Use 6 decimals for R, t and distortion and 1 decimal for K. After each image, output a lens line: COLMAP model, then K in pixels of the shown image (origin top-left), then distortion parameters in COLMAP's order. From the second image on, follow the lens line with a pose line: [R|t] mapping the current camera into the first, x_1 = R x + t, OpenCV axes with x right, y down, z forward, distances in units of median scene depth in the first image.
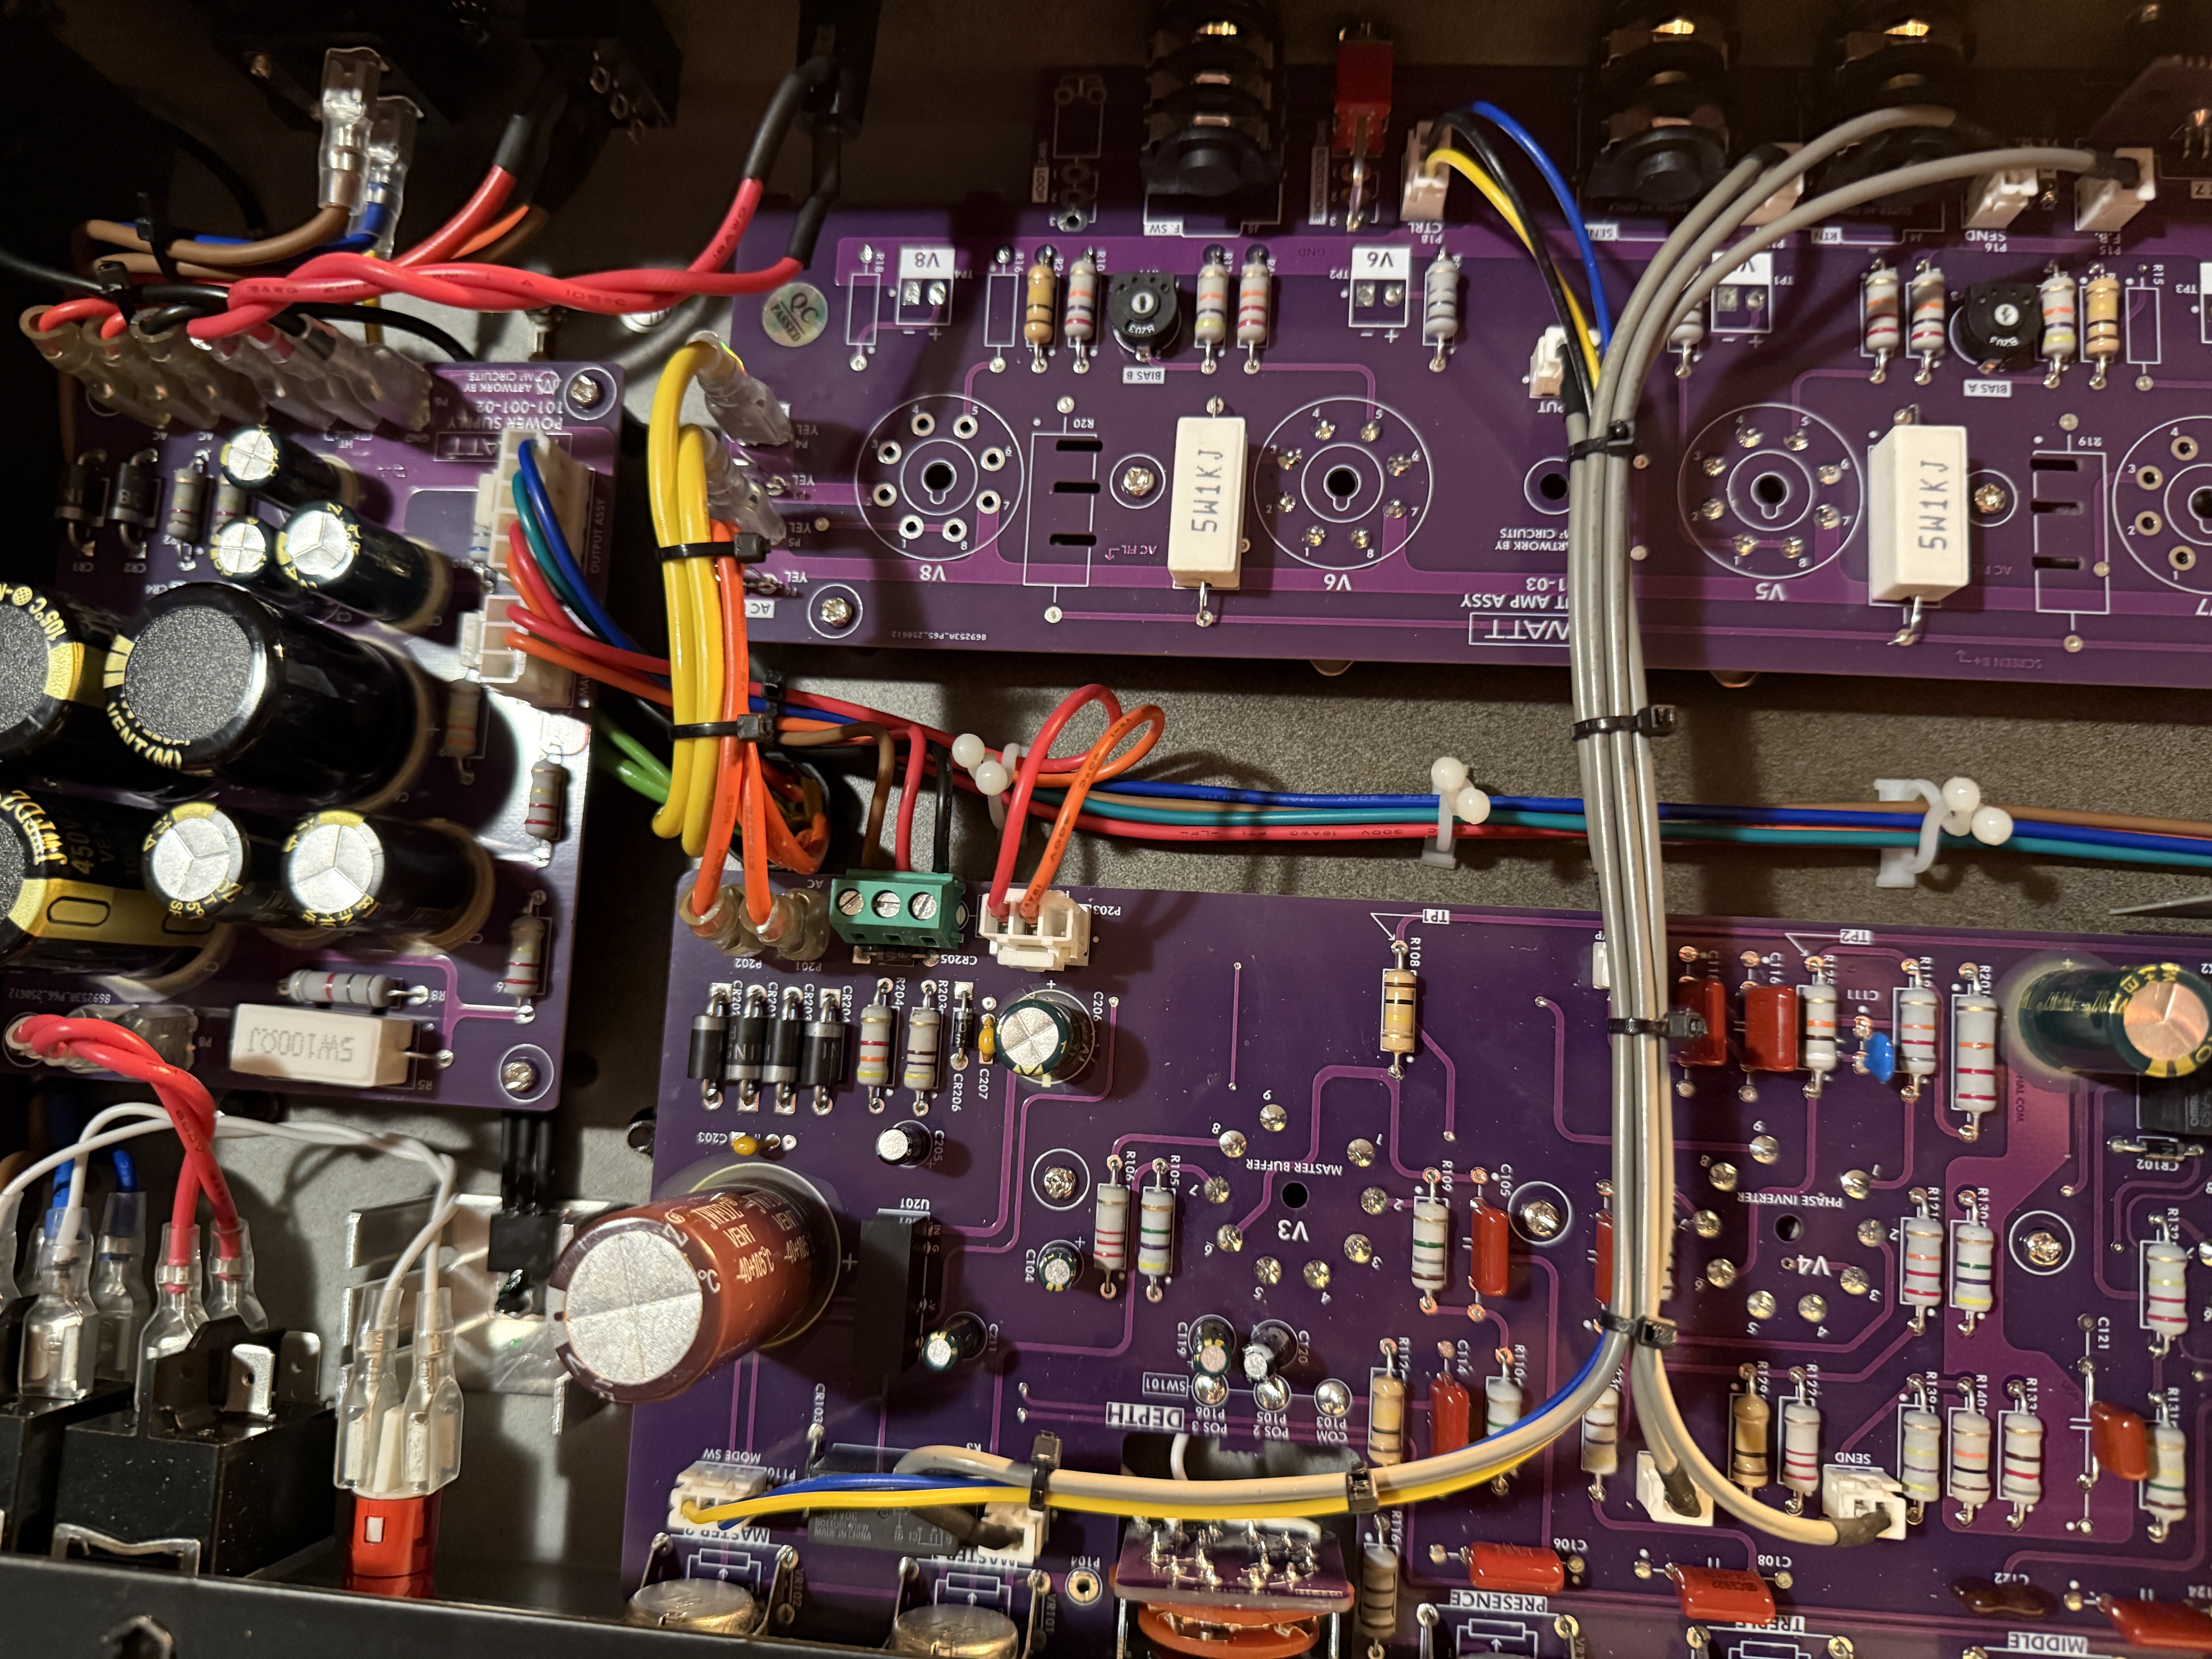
lens RADIAL K [[1724.6, 0, 1106.0], [0, 1724.6, 829.5], [0, 0, 1]] dist [0.045467, -0.119575]
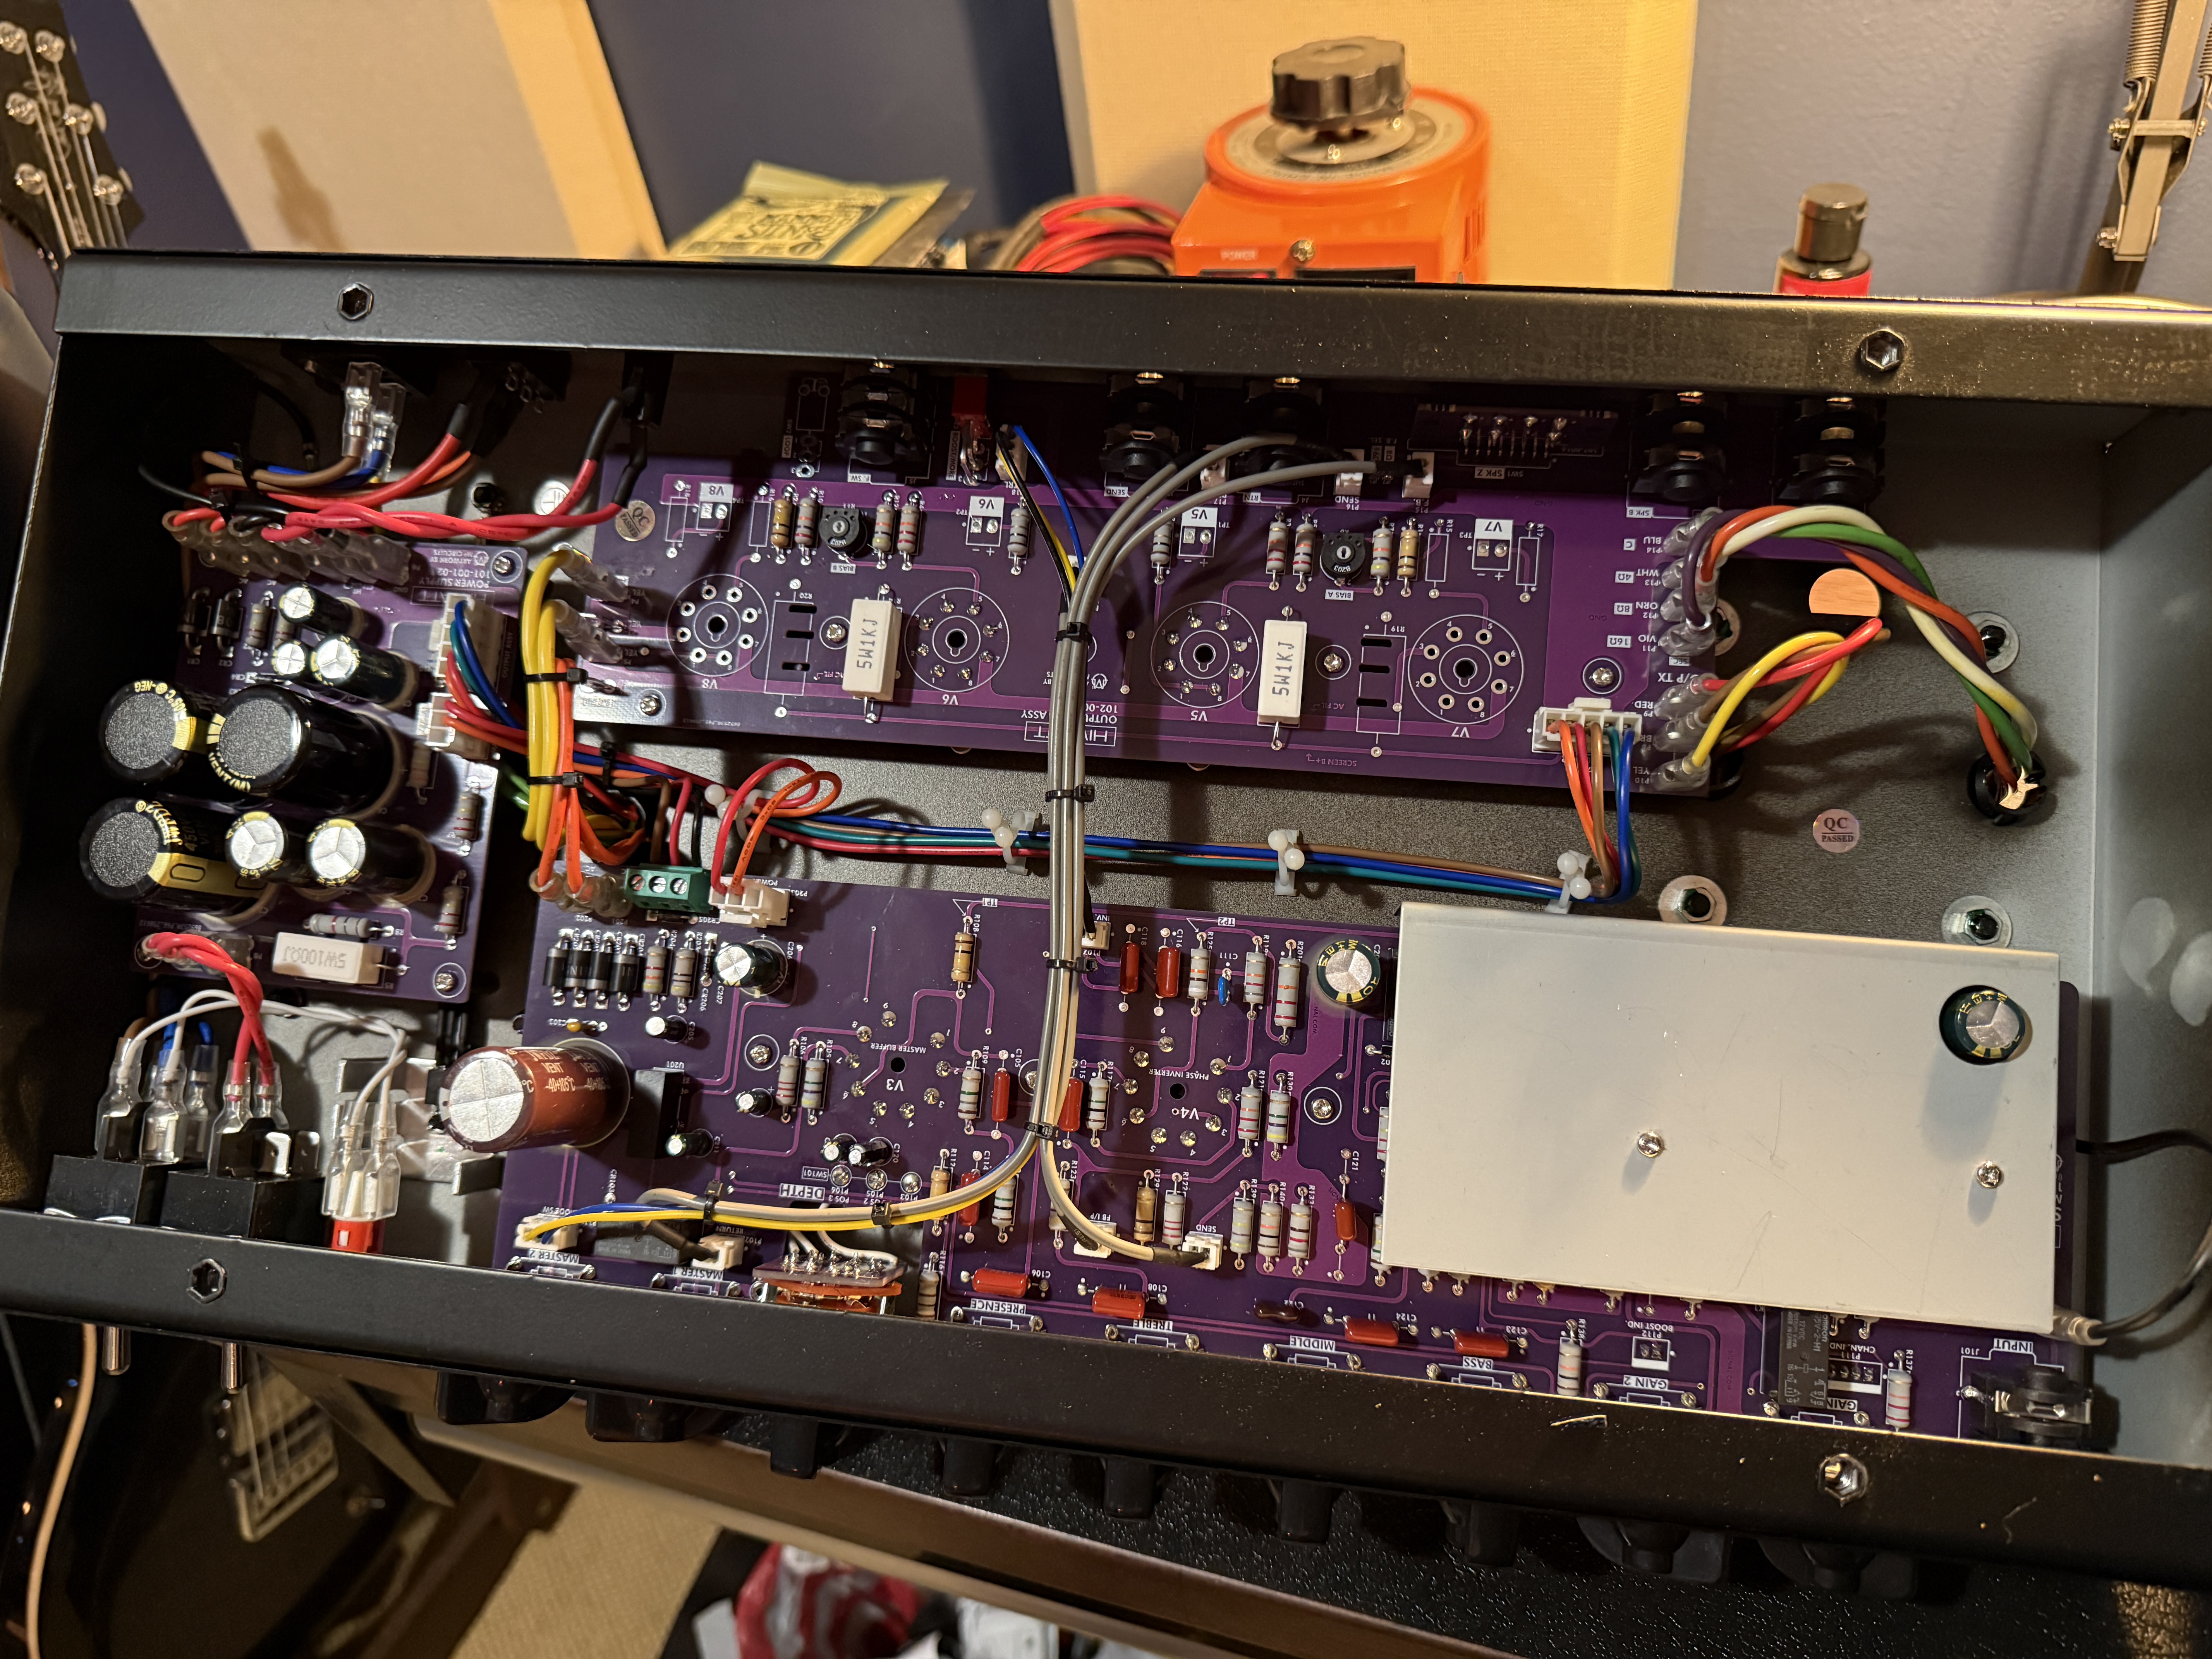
lens RADIAL K [[1732.5, 0, 1106.0], [0, 1732.5, 829.5], [0, 0, 1]] dist [0.140279, -0.309641]
pose [[0.998825, 0.032434, -0.036015, 0.356891], [-0.032716, 0.999438, -0.007269, -0.011757], [0.035759, 0.008439, 0.999325, -0.674168]]
